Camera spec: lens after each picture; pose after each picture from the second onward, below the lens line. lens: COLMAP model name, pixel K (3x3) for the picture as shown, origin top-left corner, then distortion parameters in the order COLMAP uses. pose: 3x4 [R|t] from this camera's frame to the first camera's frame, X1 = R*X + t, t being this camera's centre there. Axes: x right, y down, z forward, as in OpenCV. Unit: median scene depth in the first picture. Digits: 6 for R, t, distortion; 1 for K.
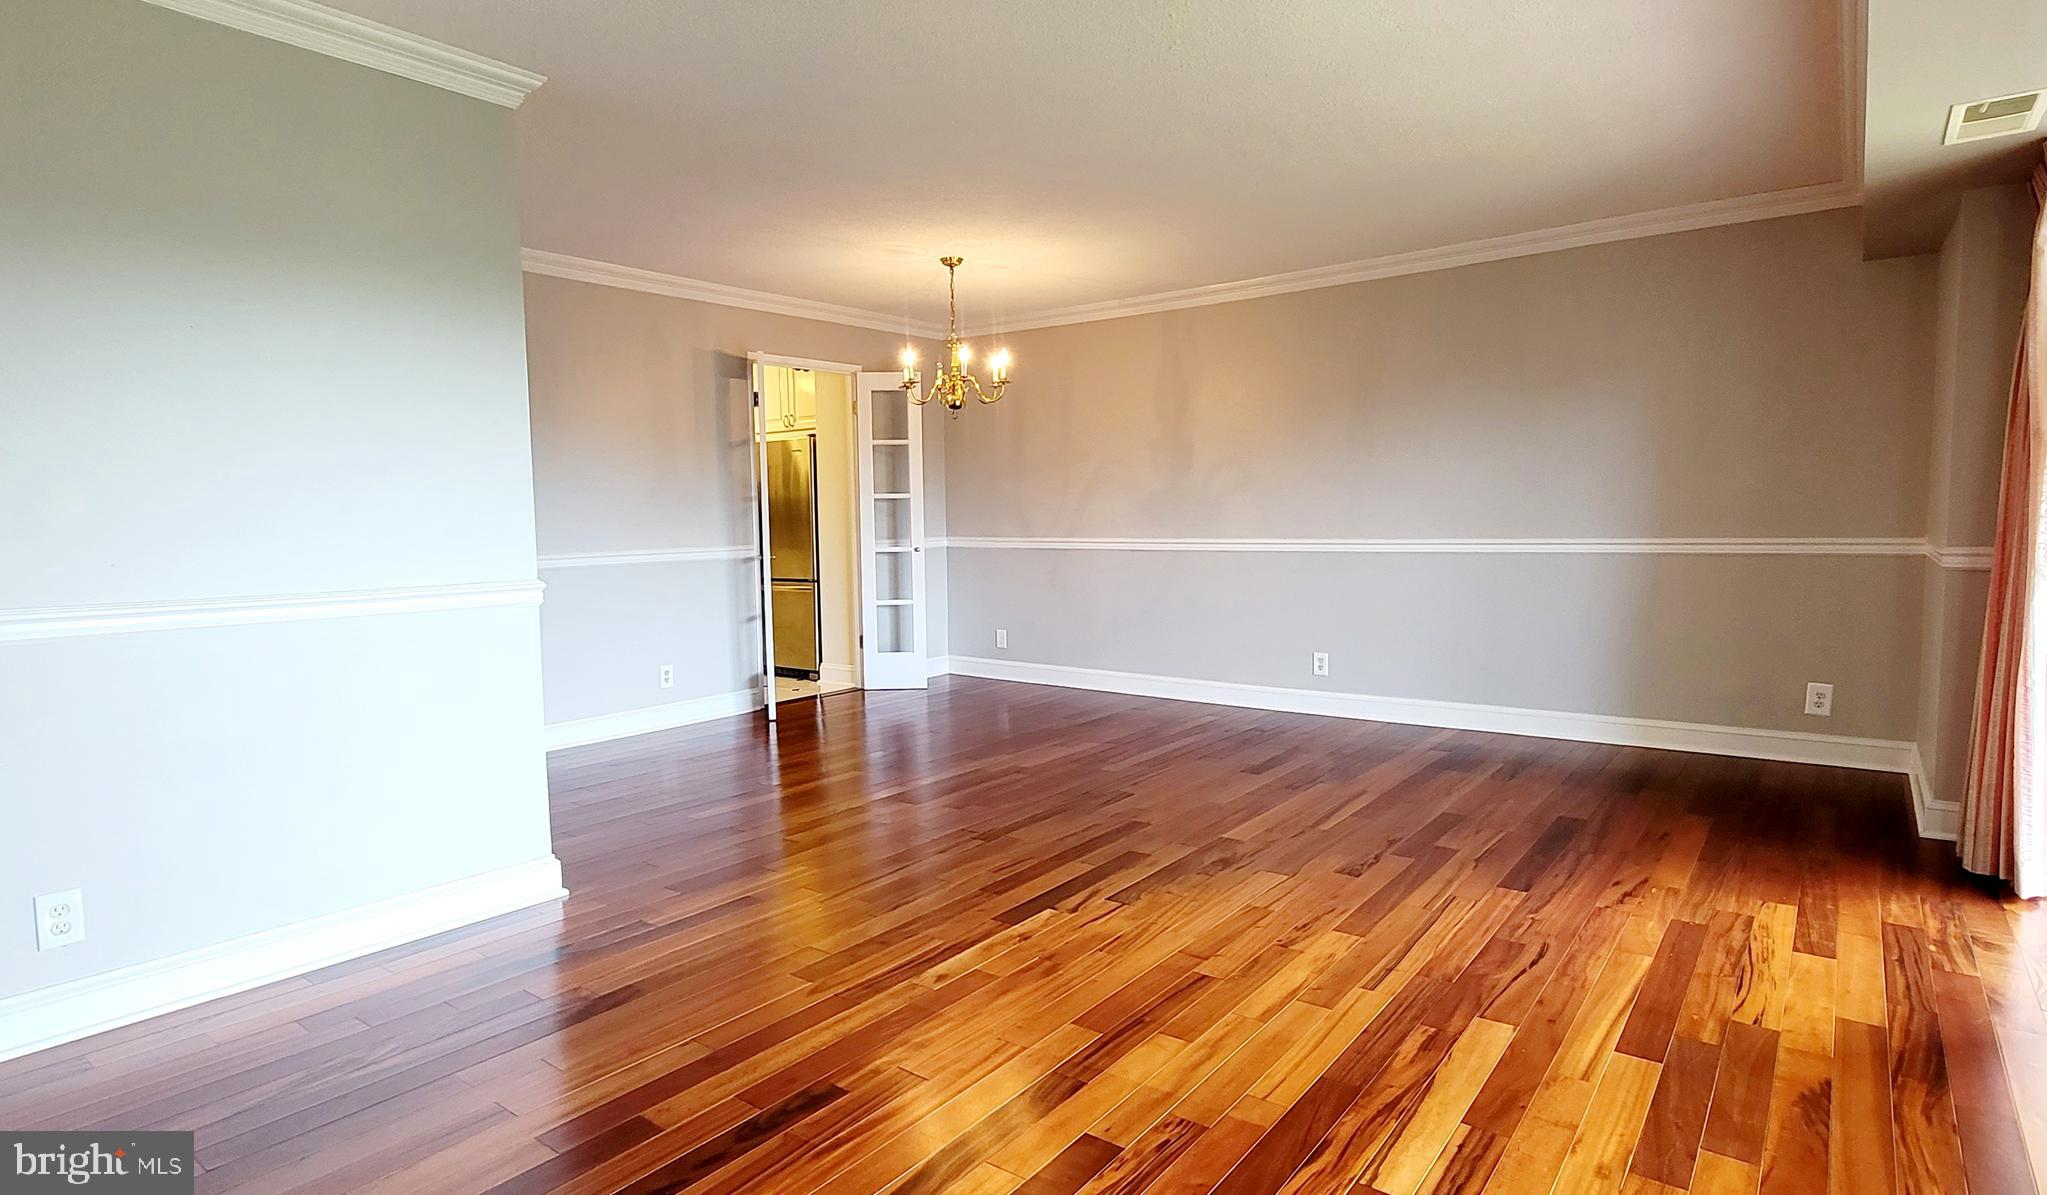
lens RADIAL K [[1092.2, 0, 1023.5], [0, 1092.2, 597.5], [0, 0, 1]] dist [-0.001130, 0.000254]
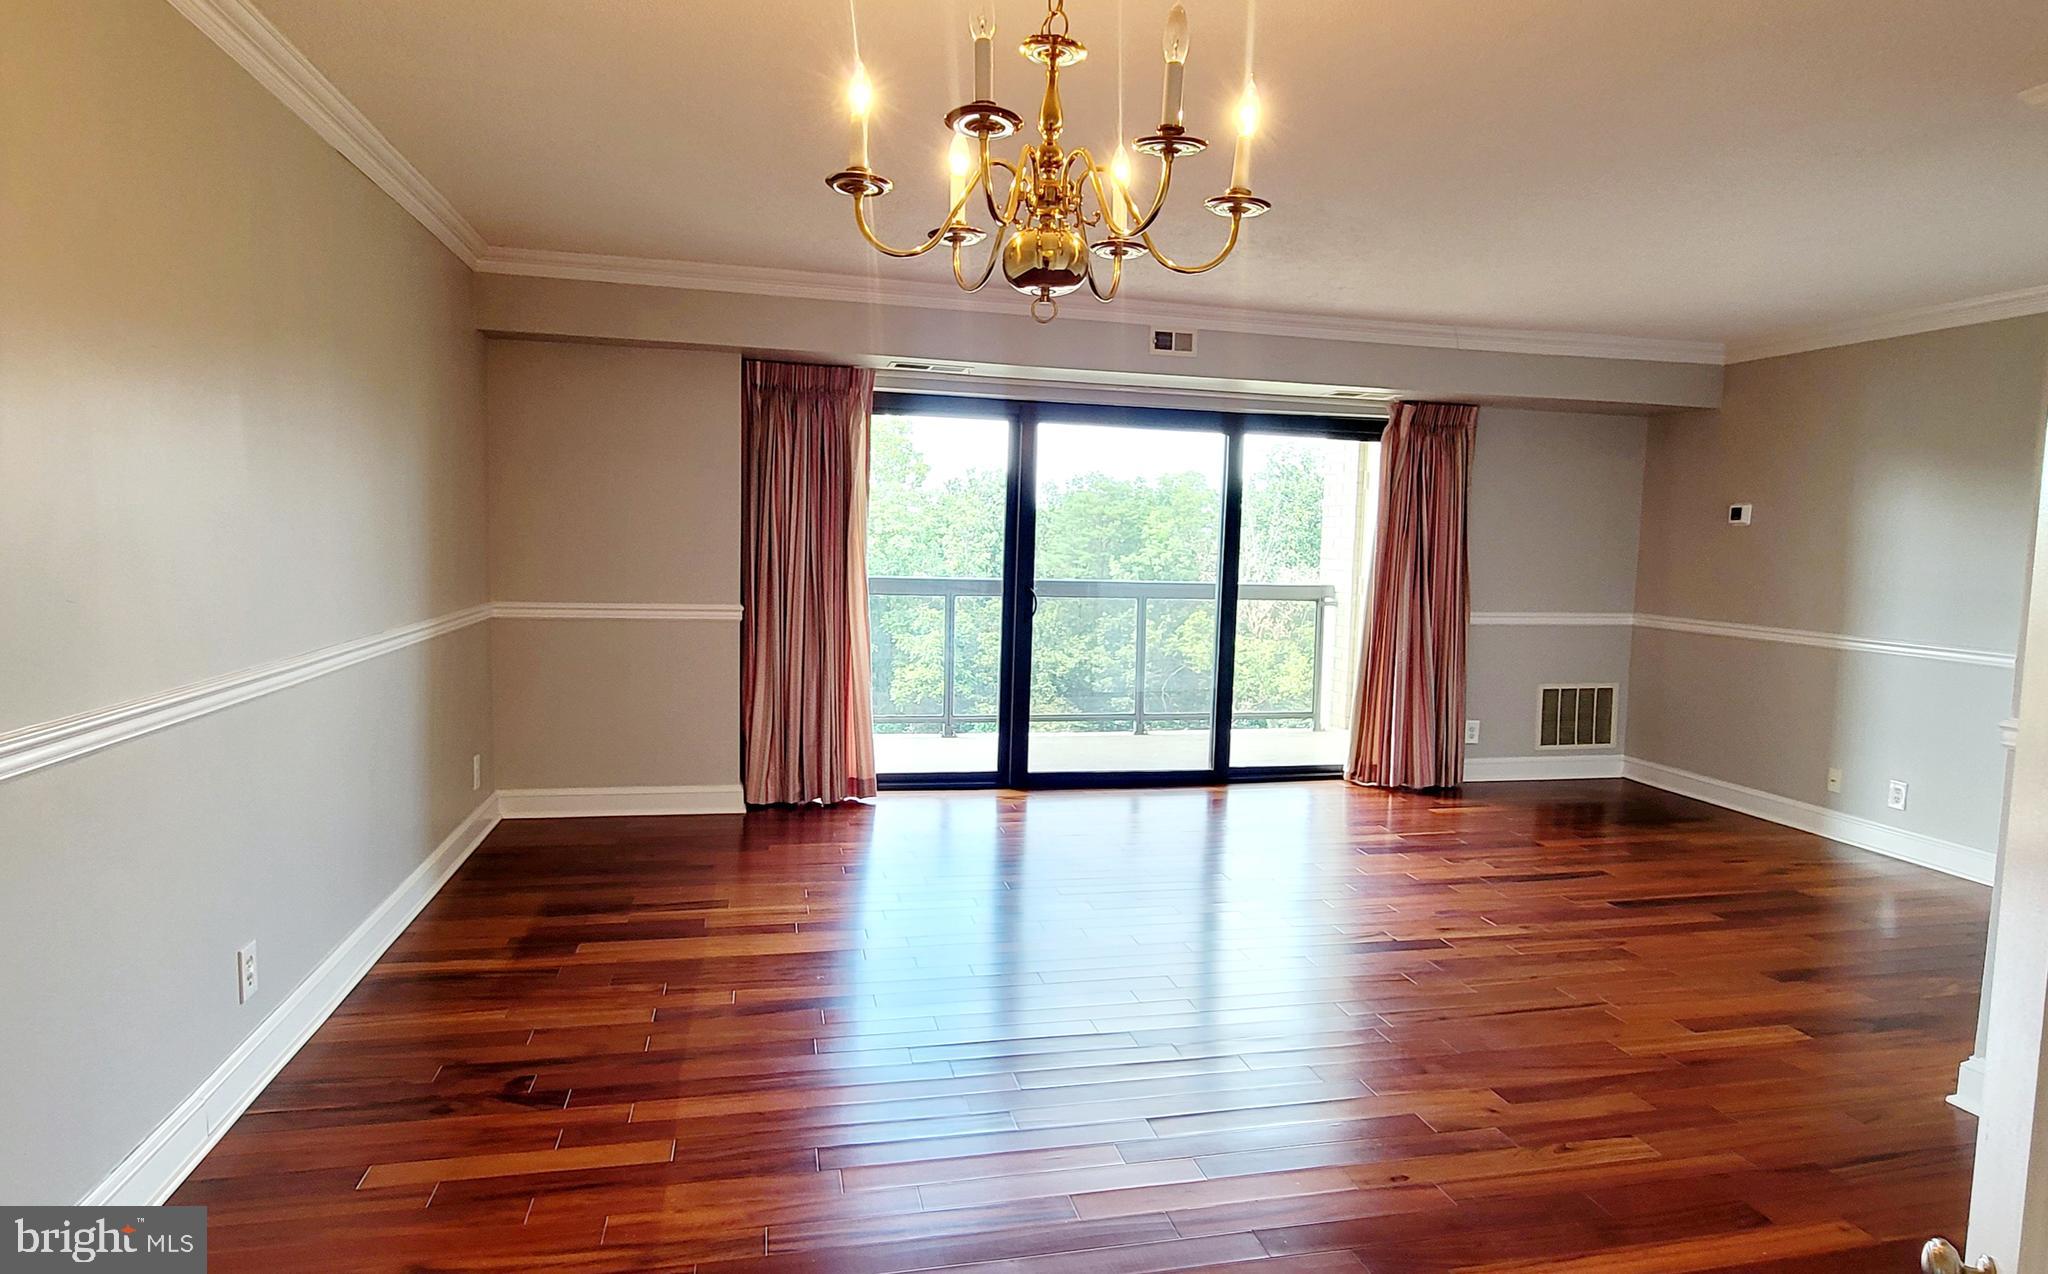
lens RADIAL K [[1133.6, 0, 1024.0], [0, 1133.6, 637.0], [0, 0, 1]] dist [0.000422, 0.000034]
pose [[-0.764797, -0.065367, 0.640947, -0.346886], [0.030206, 0.990108, 0.137019, -0.175307], [-0.643563, 0.124152, -0.755257, 1.722537]]
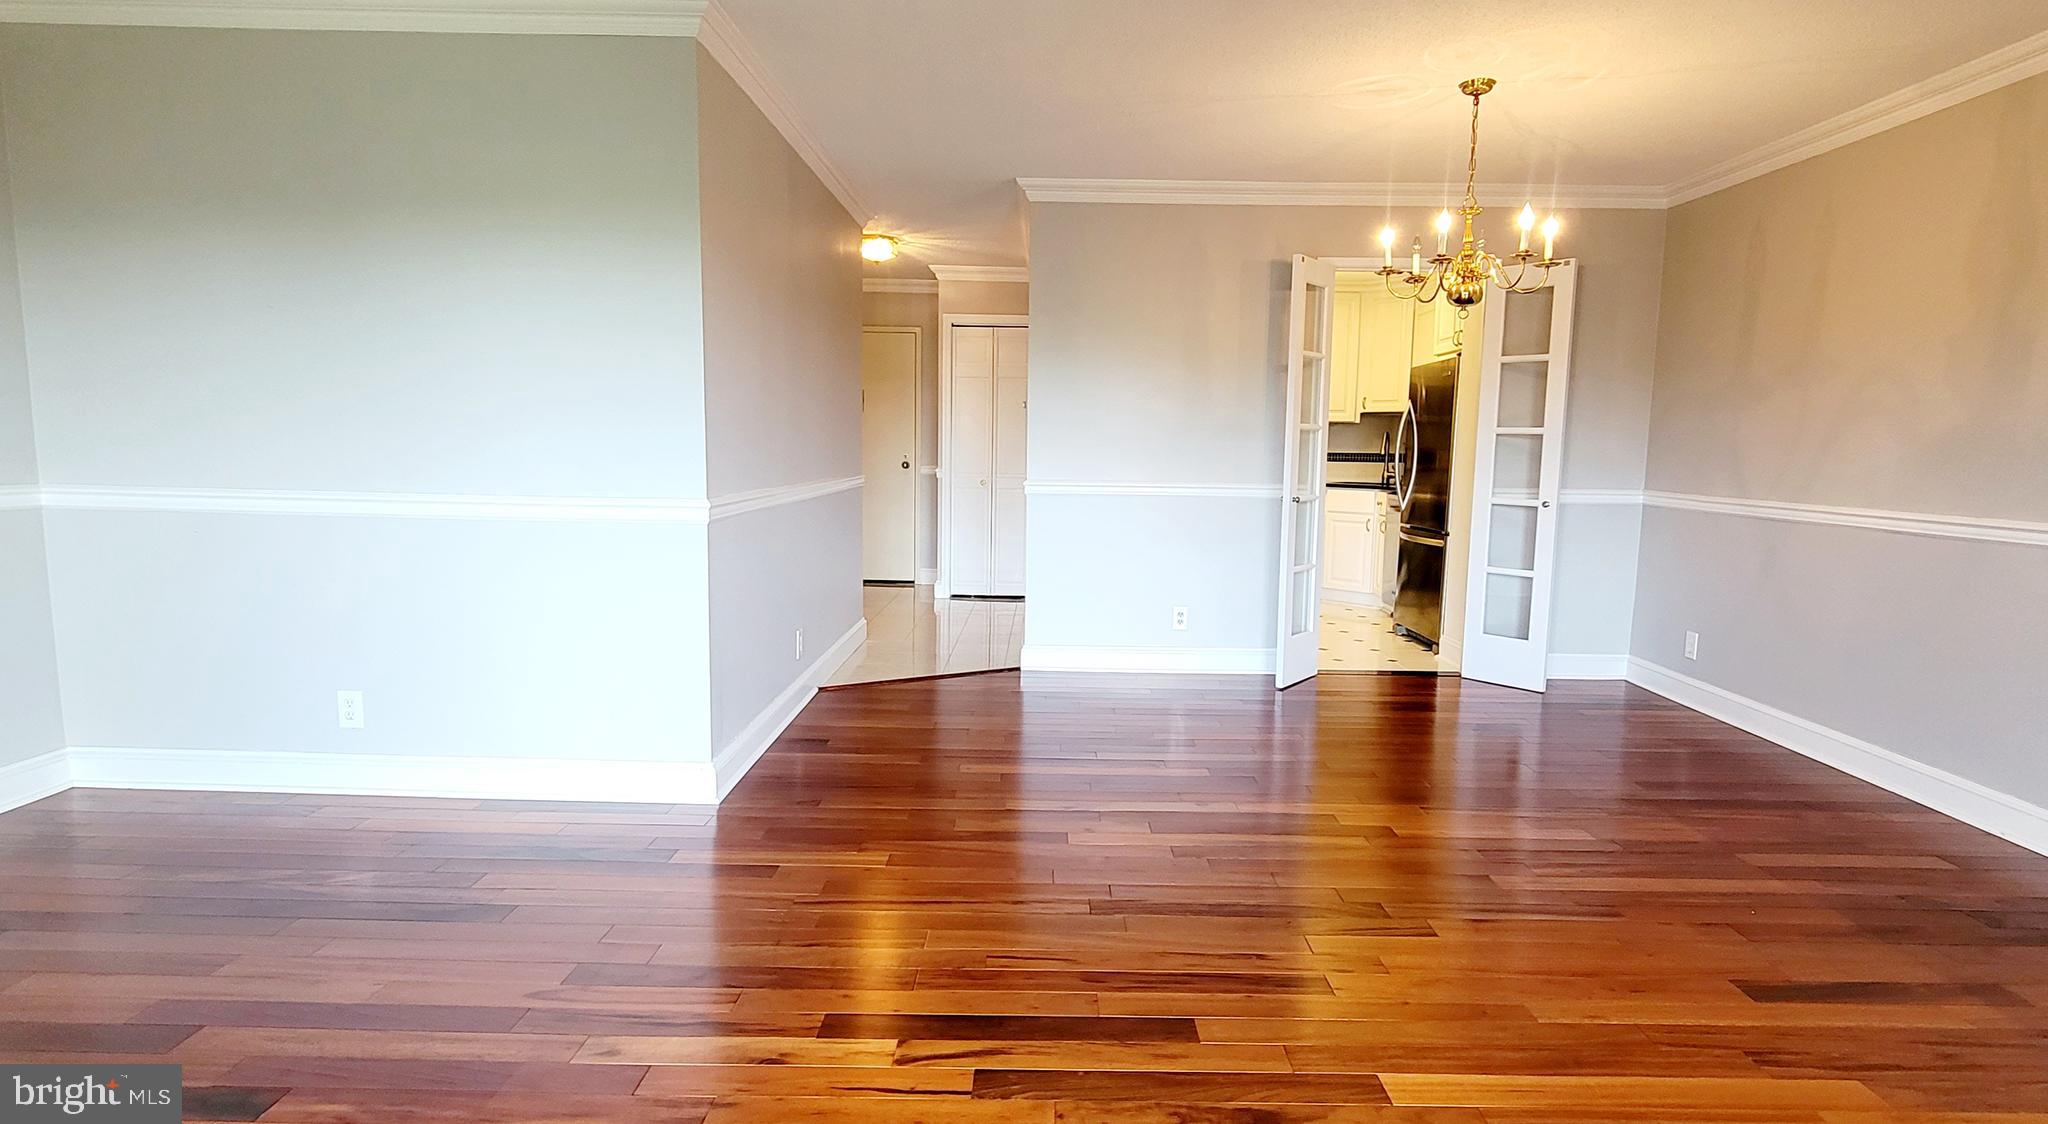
lens RADIAL K [[1018.9, 0, 1048.3], [0, 1018.9, 569.1], [0, 0, 1]] dist [0.000357, -0.000441]
pose [[0.604202, 0.121735, -0.787477, 0.432208], [-0.088637, 0.992396, 0.085405, -0.051646], [0.791886, 0.018198, 0.610398, 0.551995]]
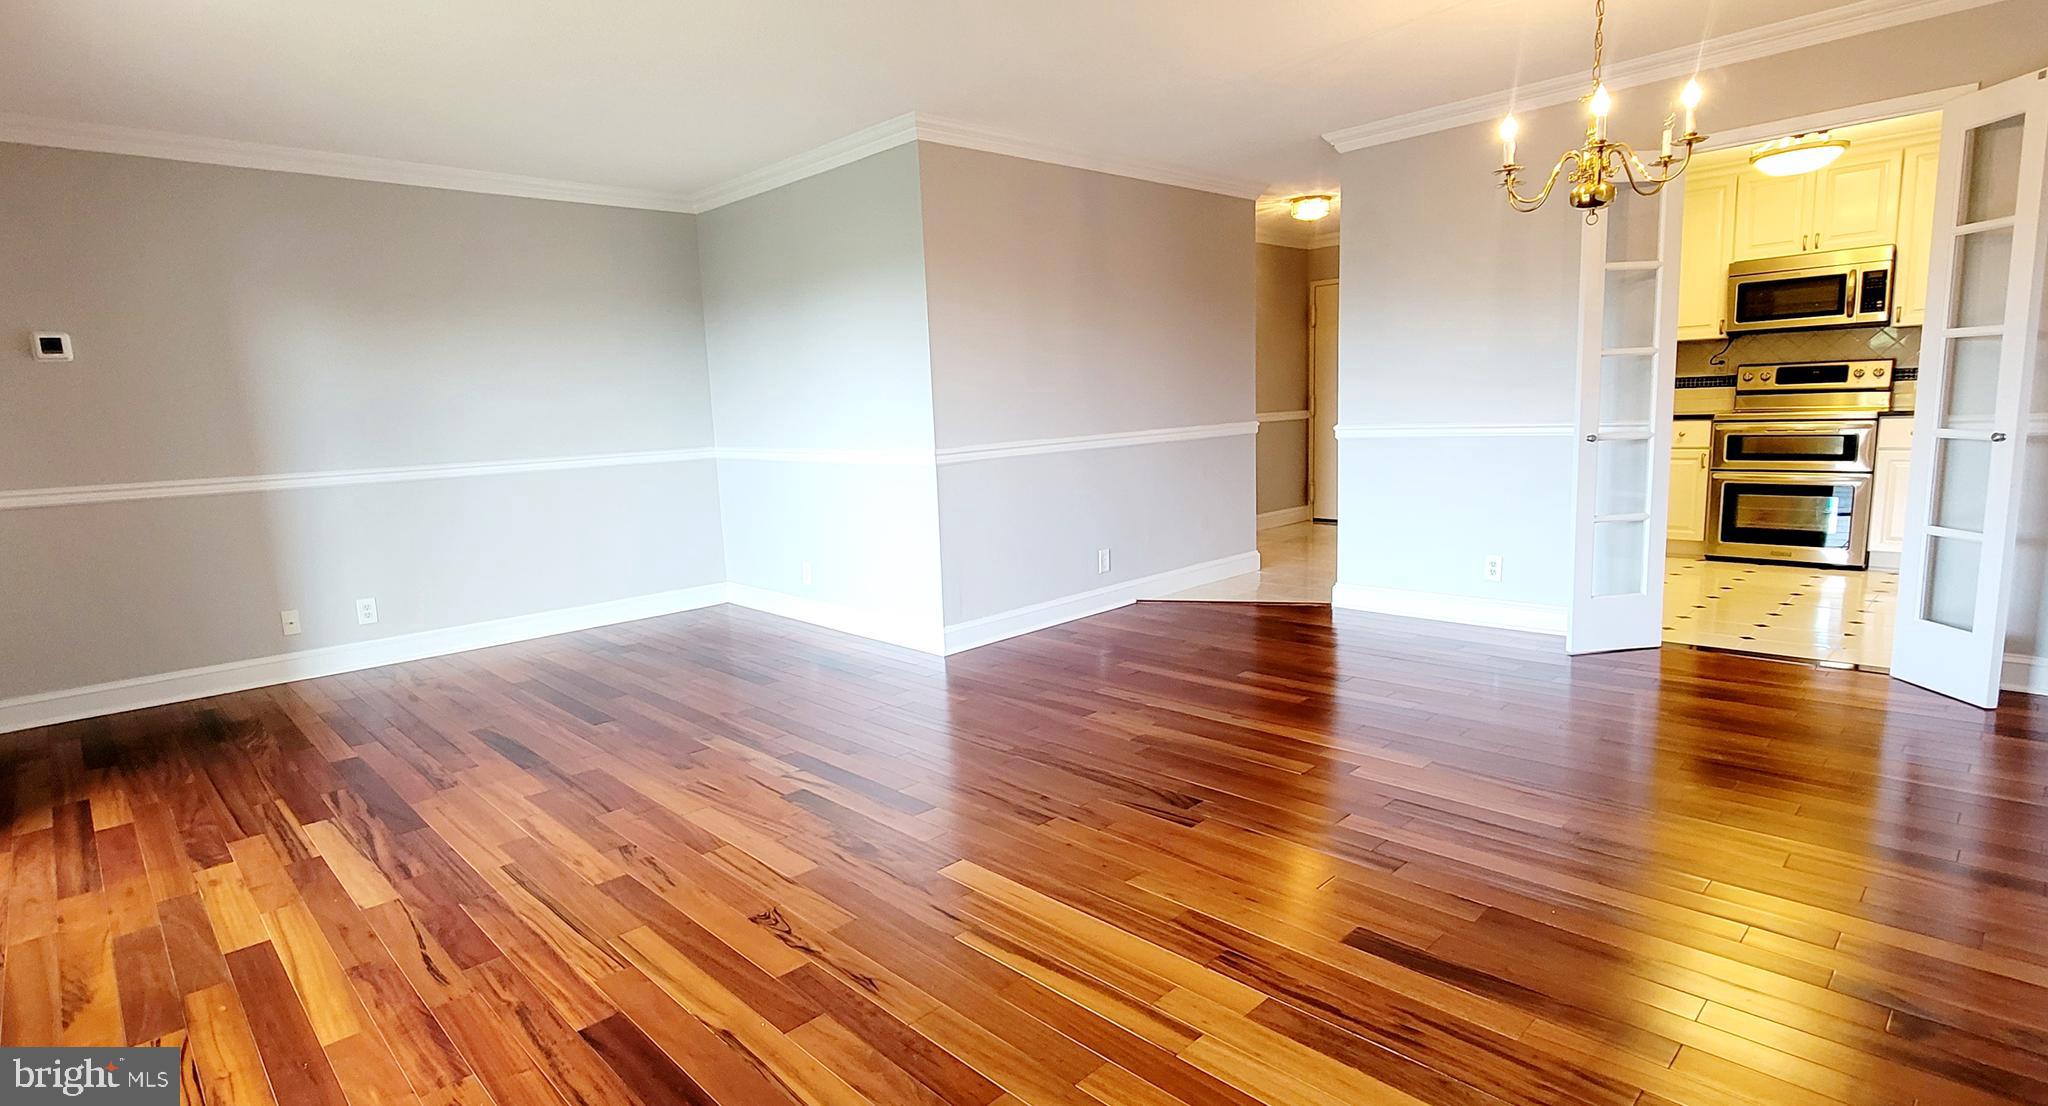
lens RADIAL K [[1014.8, 0, 984.7], [0, 1014.8, 552.9], [0, 0, 1]] dist [0.002181, -0.001130]
pose [[-0.173415, 0.166874, -0.970608, 0.789004], [-0.029693, 0.984206, 0.174517, -0.103457], [0.984401, 0.059084, -0.165721, 1.086373]]
